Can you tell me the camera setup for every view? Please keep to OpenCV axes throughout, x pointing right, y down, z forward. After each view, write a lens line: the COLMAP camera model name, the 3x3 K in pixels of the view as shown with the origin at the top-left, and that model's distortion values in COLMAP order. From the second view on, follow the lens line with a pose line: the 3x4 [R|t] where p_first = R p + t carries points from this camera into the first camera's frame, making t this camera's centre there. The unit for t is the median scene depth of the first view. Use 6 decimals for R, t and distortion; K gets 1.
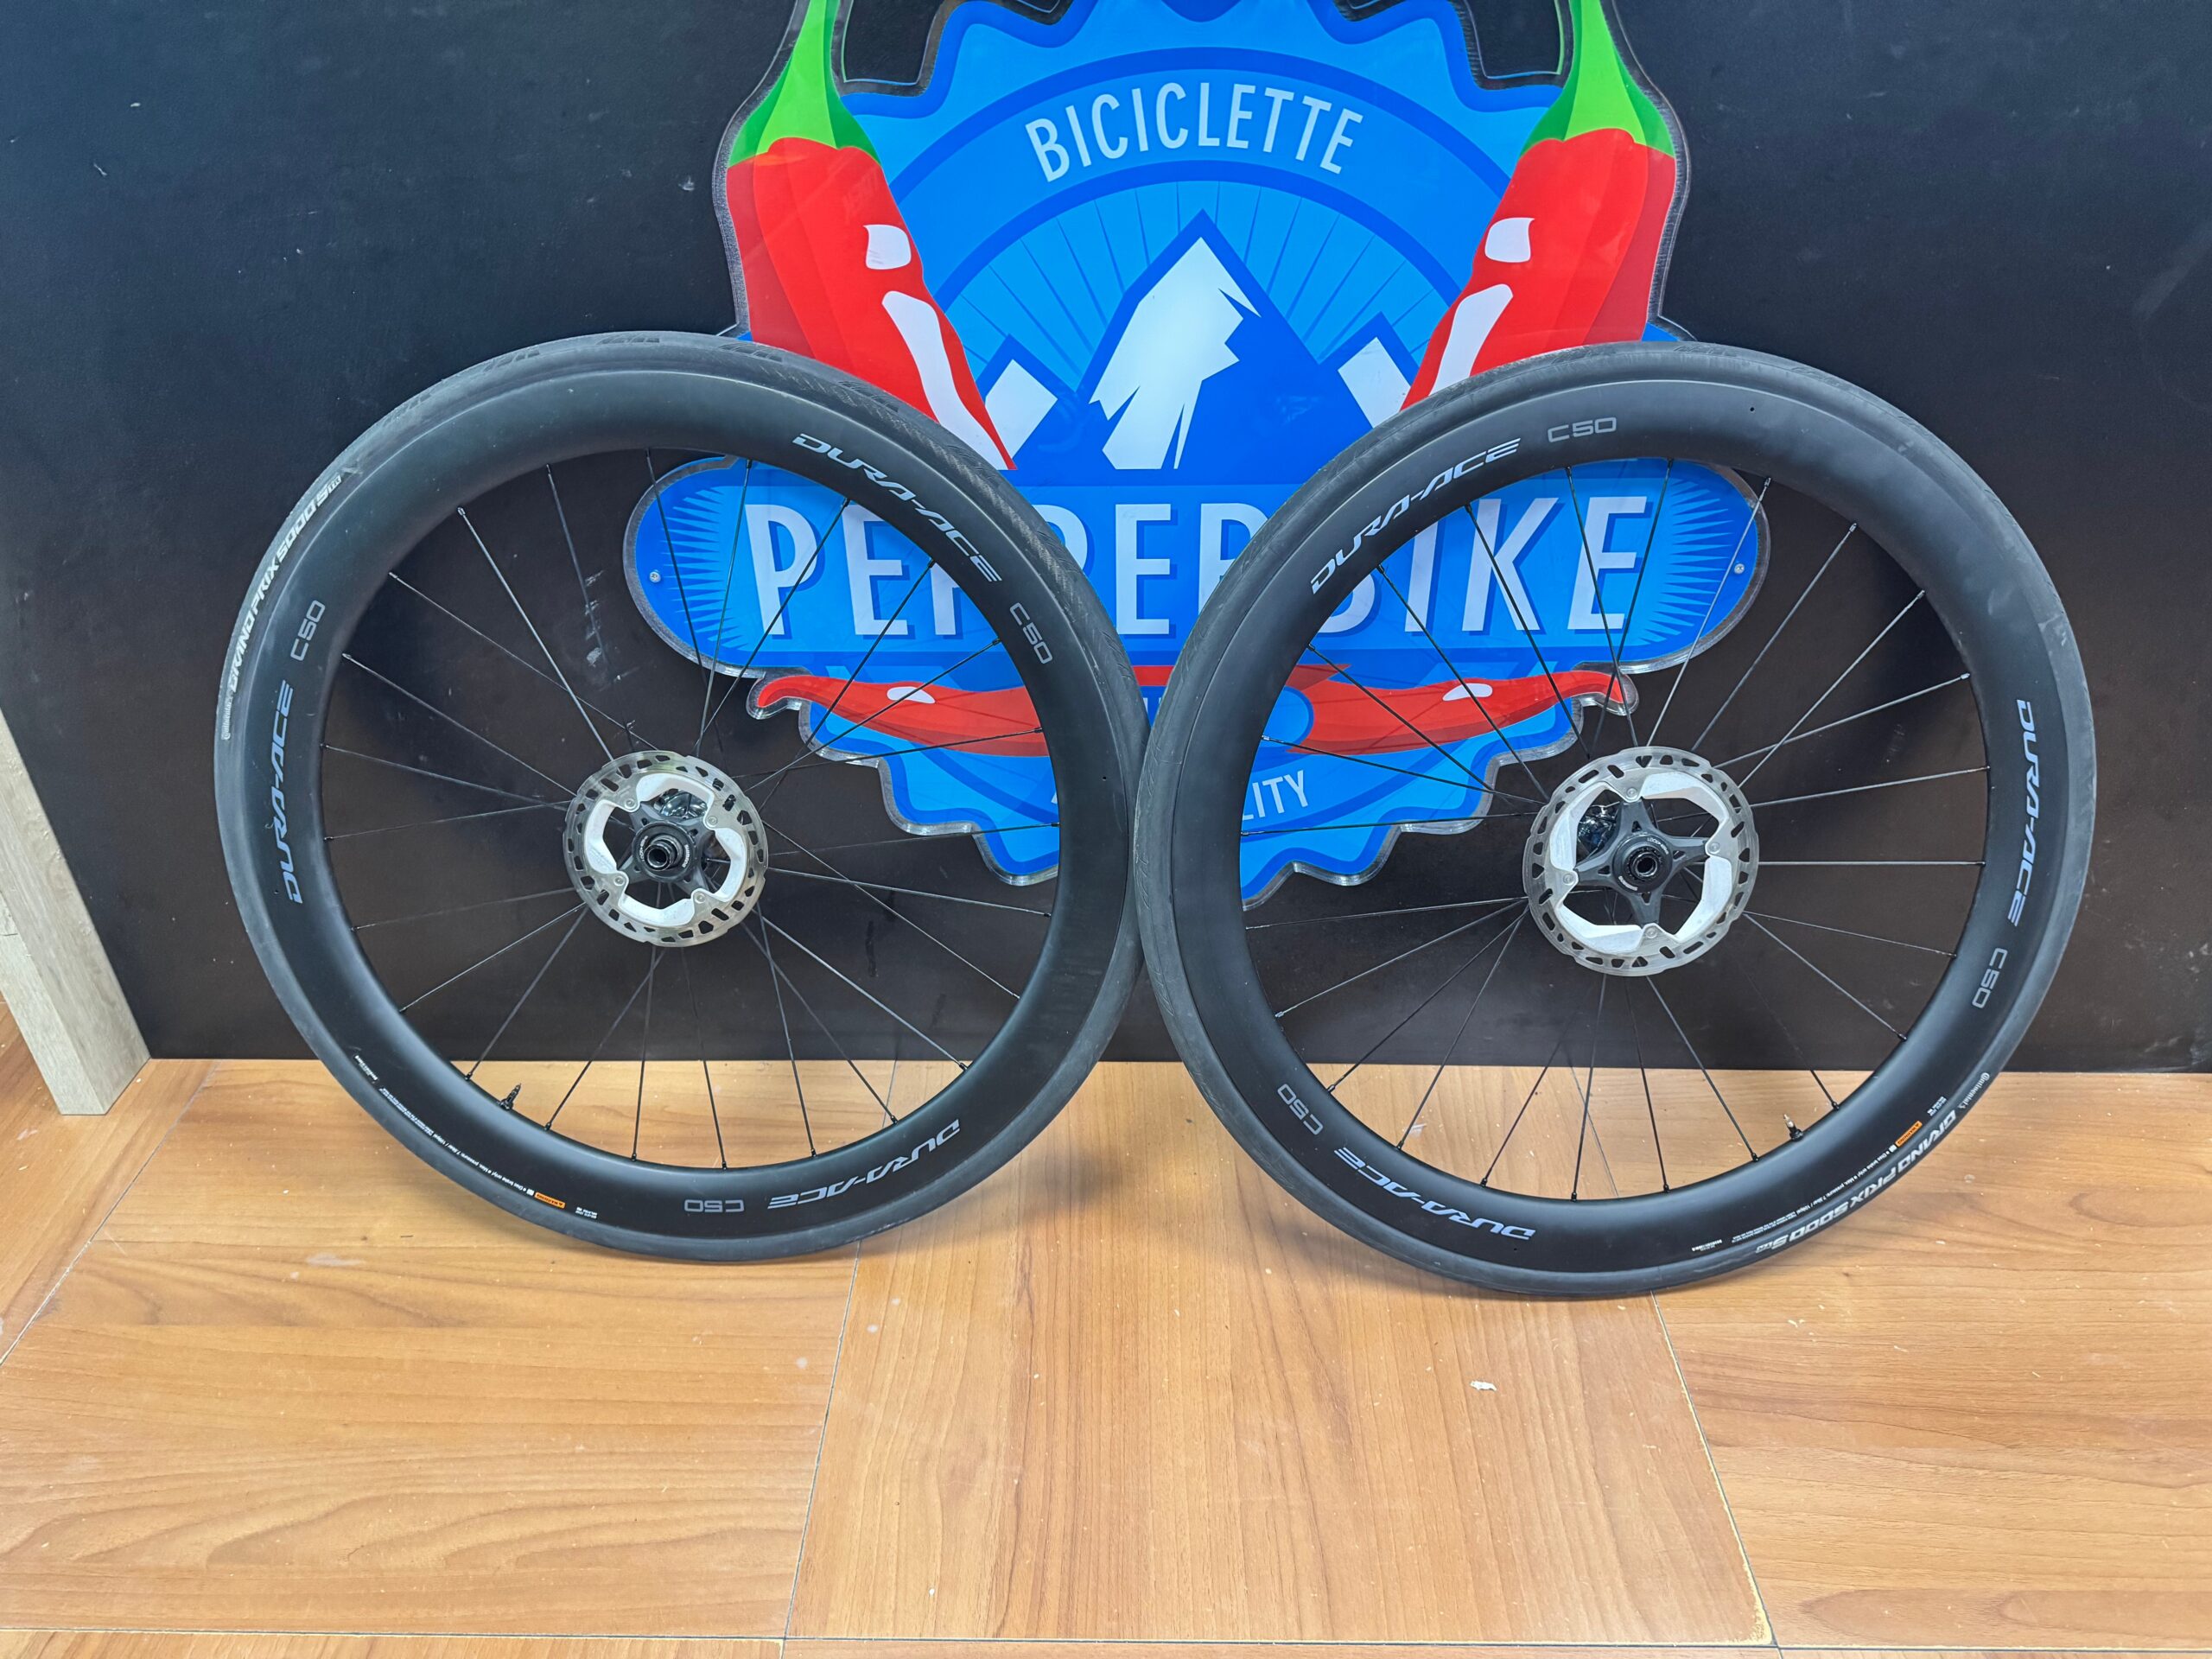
lens RADIAL K [[1519.1, 0, 1106.0], [0, 1519.1, 829.5], [0, 0, 1]] dist [0.010391, -0.022888]
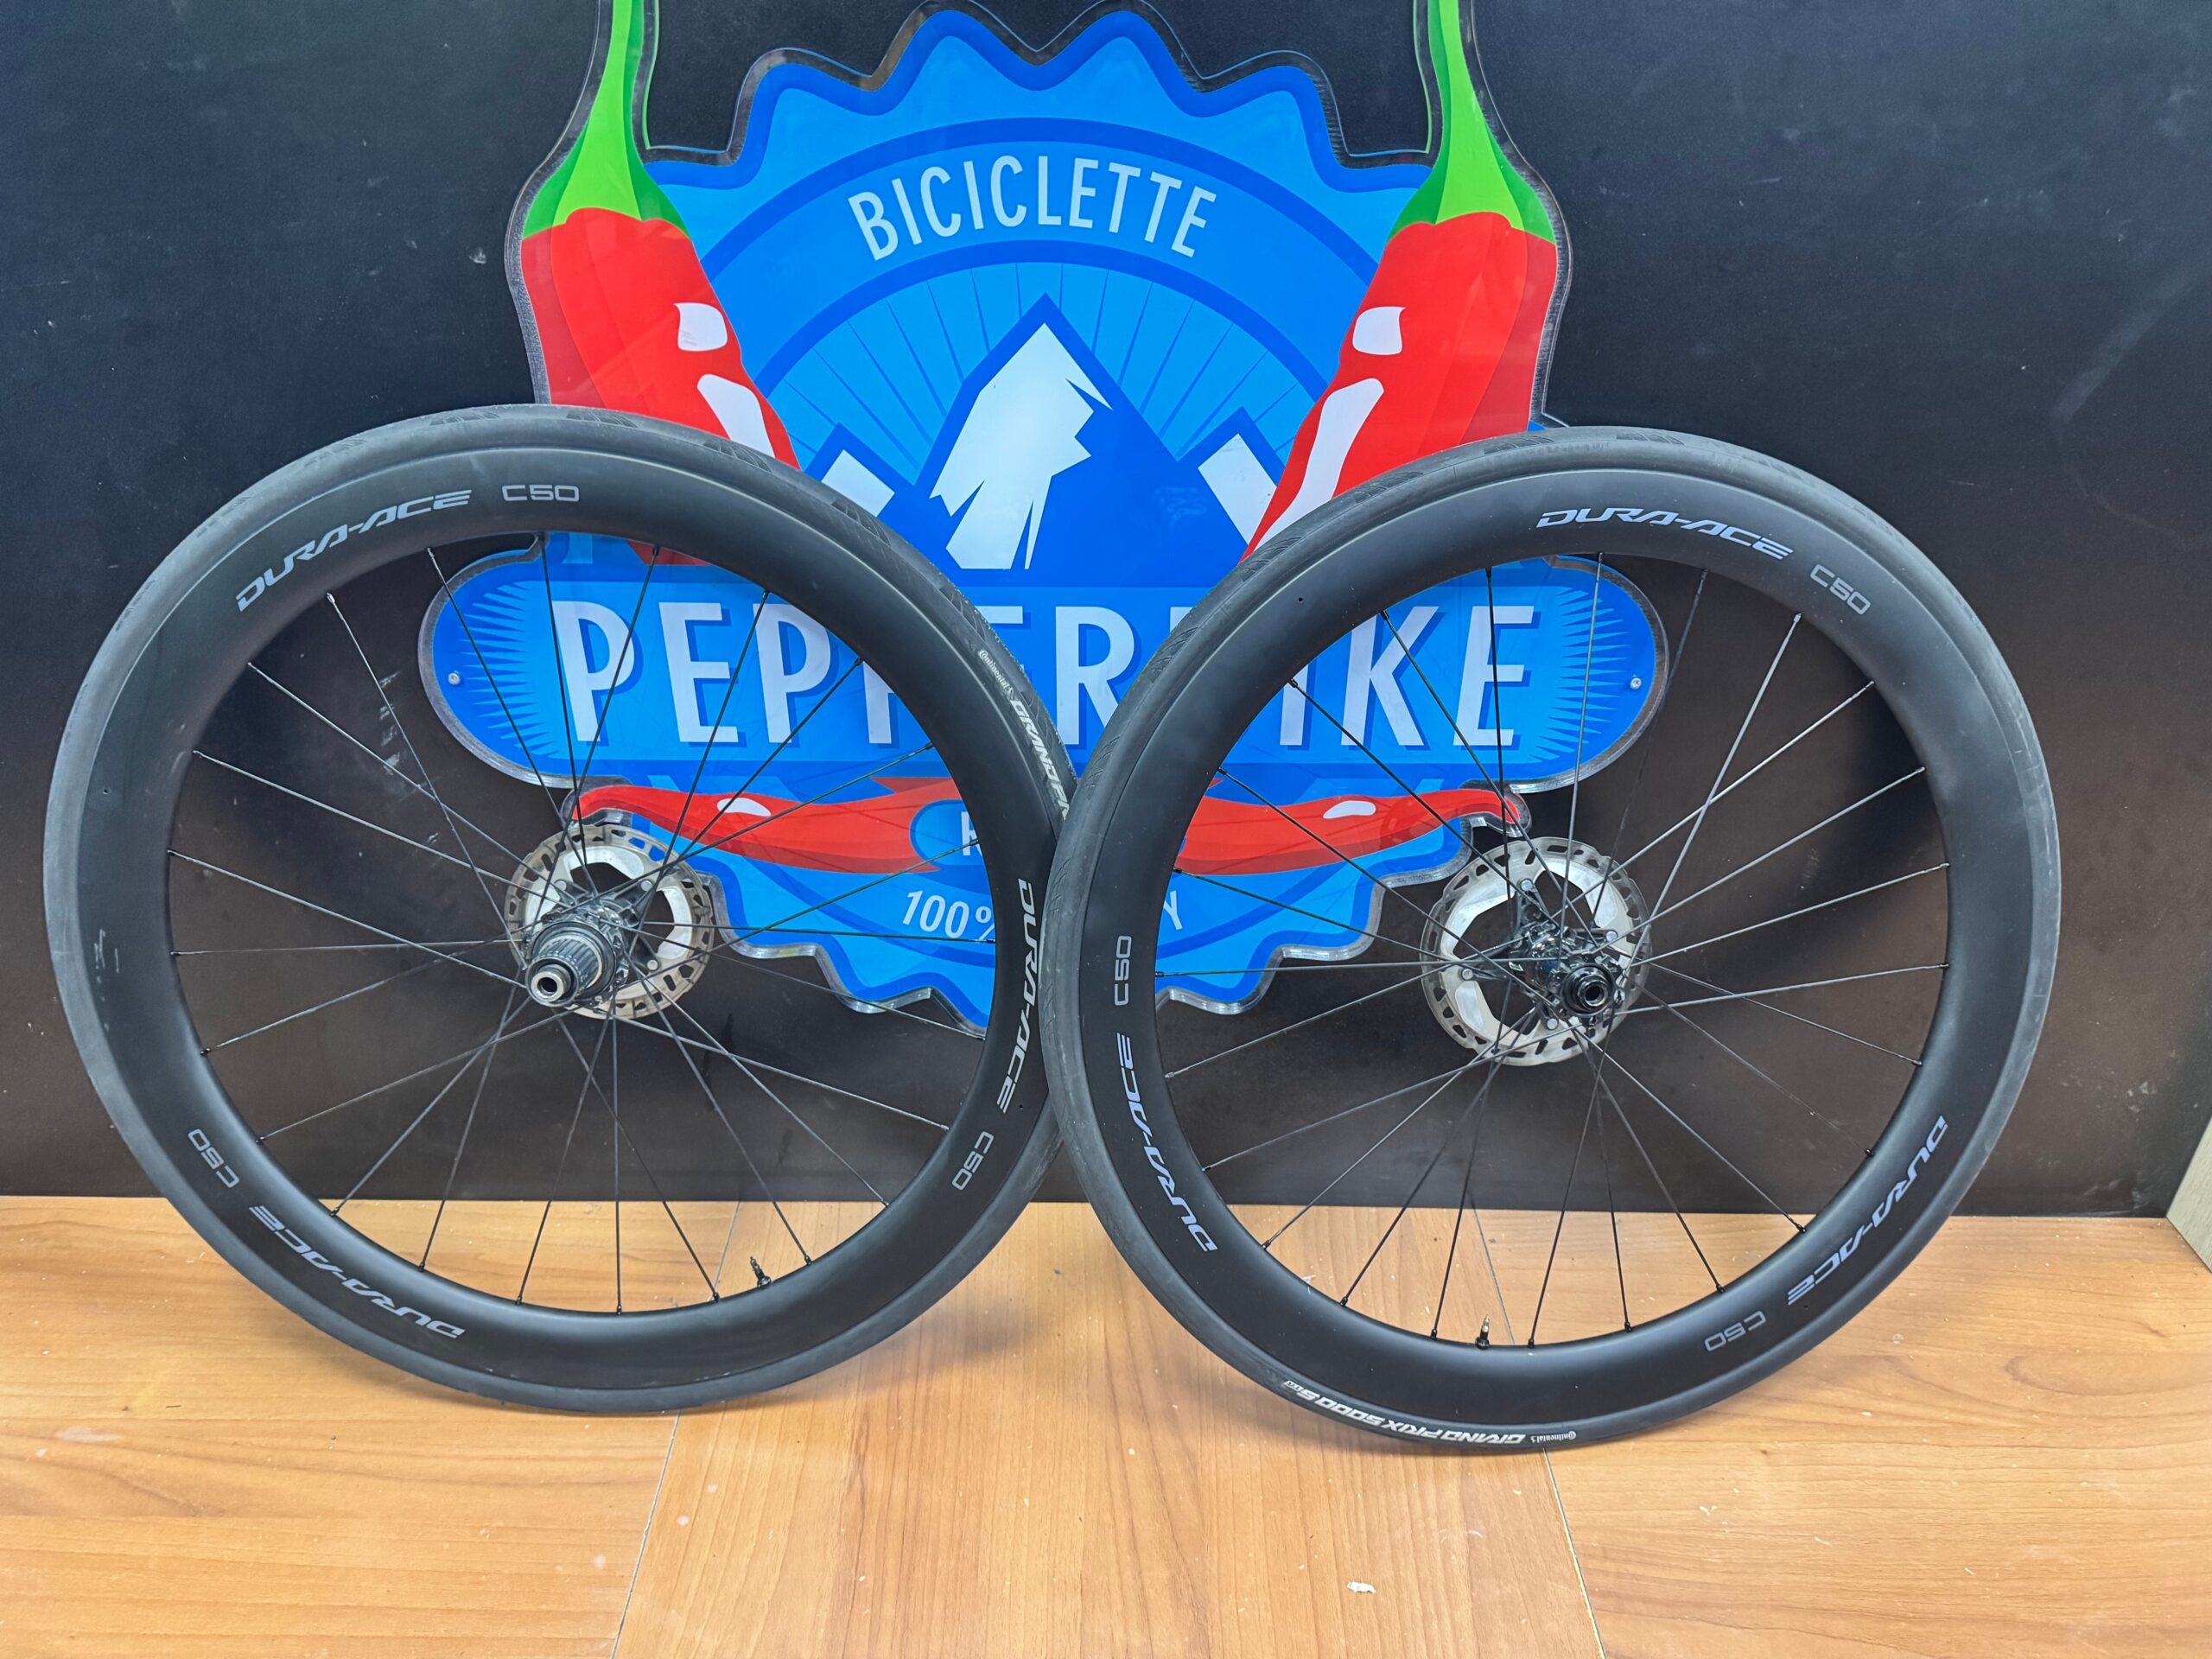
lens RADIAL K [[1519.1, 0, 1106.0], [0, 1519.1, 829.5], [0, 0, 1]] dist [0.010391, -0.022888]
pose [[0.999703, 0.006963, 0.023335, 0.072282], [-0.005919, 0.998990, -0.044533, -0.038754], [-0.023622, 0.044382, 0.998735, 0.087063]]
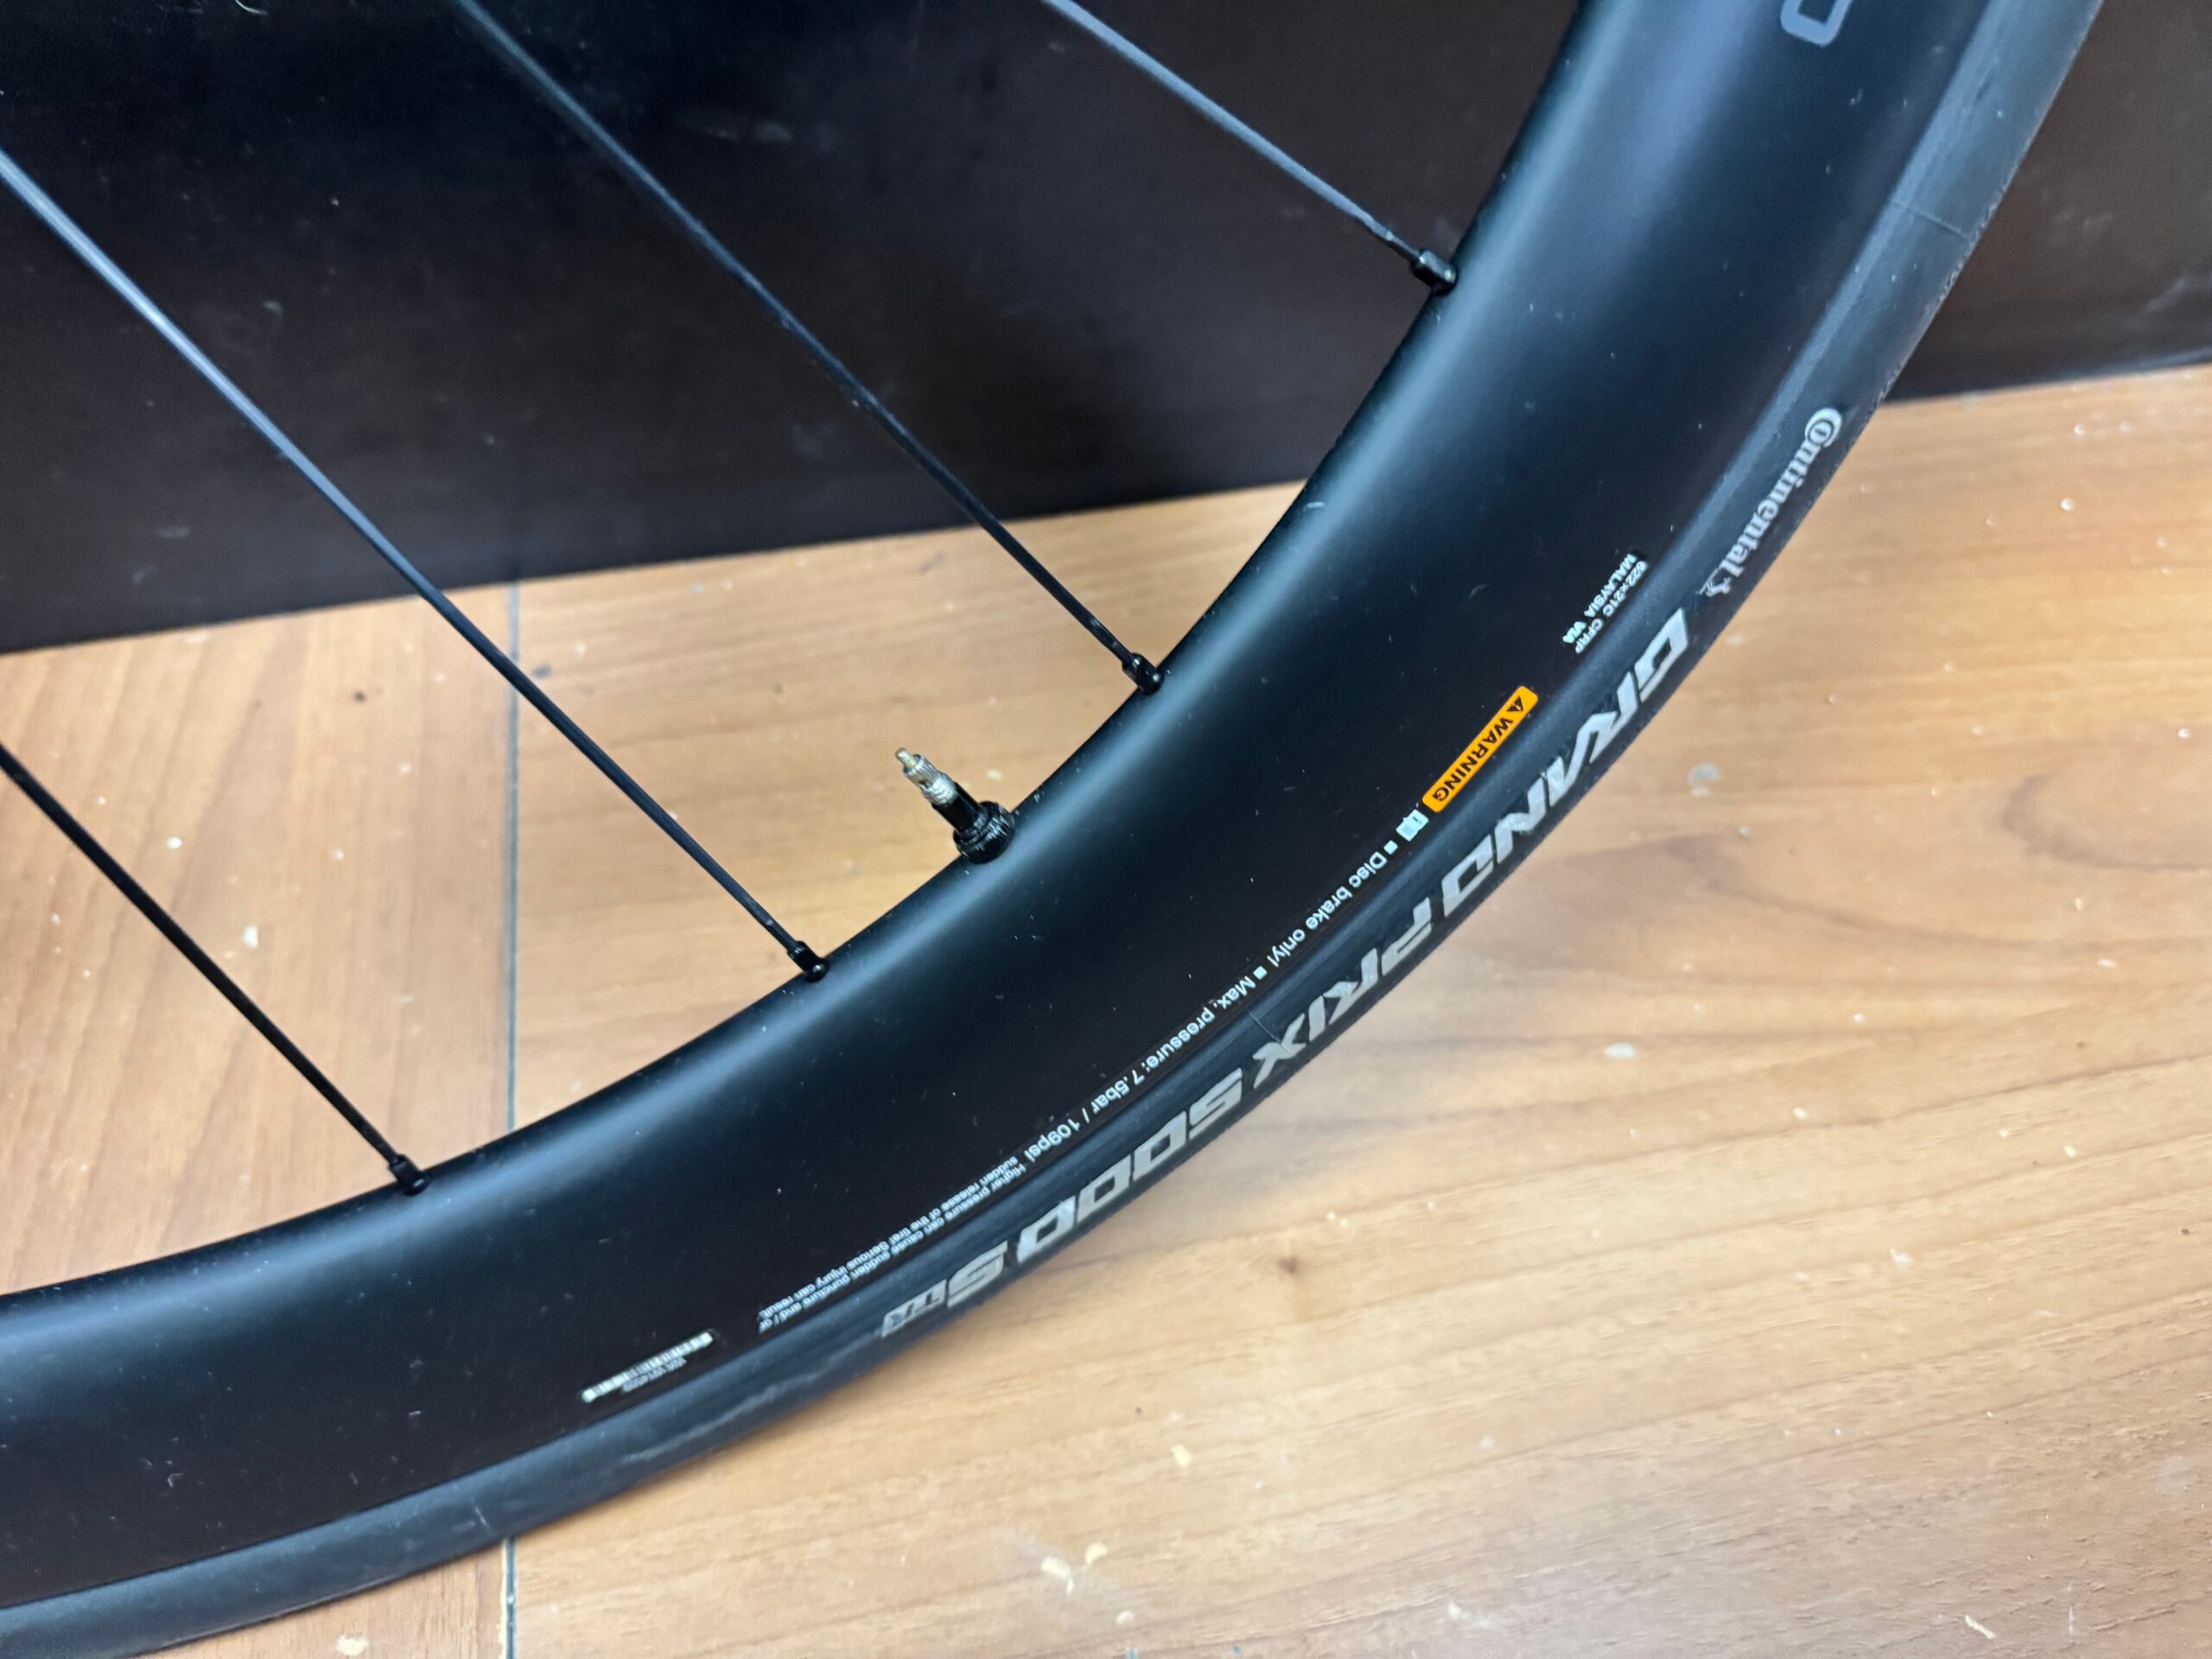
lens RADIAL K [[1535.9, 0, 1104.9], [0, 1535.9, 786.3], [0, 0, 1]] dist [0.002223, -0.072260]
pose [[0.973143, -0.167416, 0.158000, 0.448683], [0.110641, 0.942042, 0.316727, 0.133854], [-0.201868, -0.290740, 0.935265, 0.821237]]
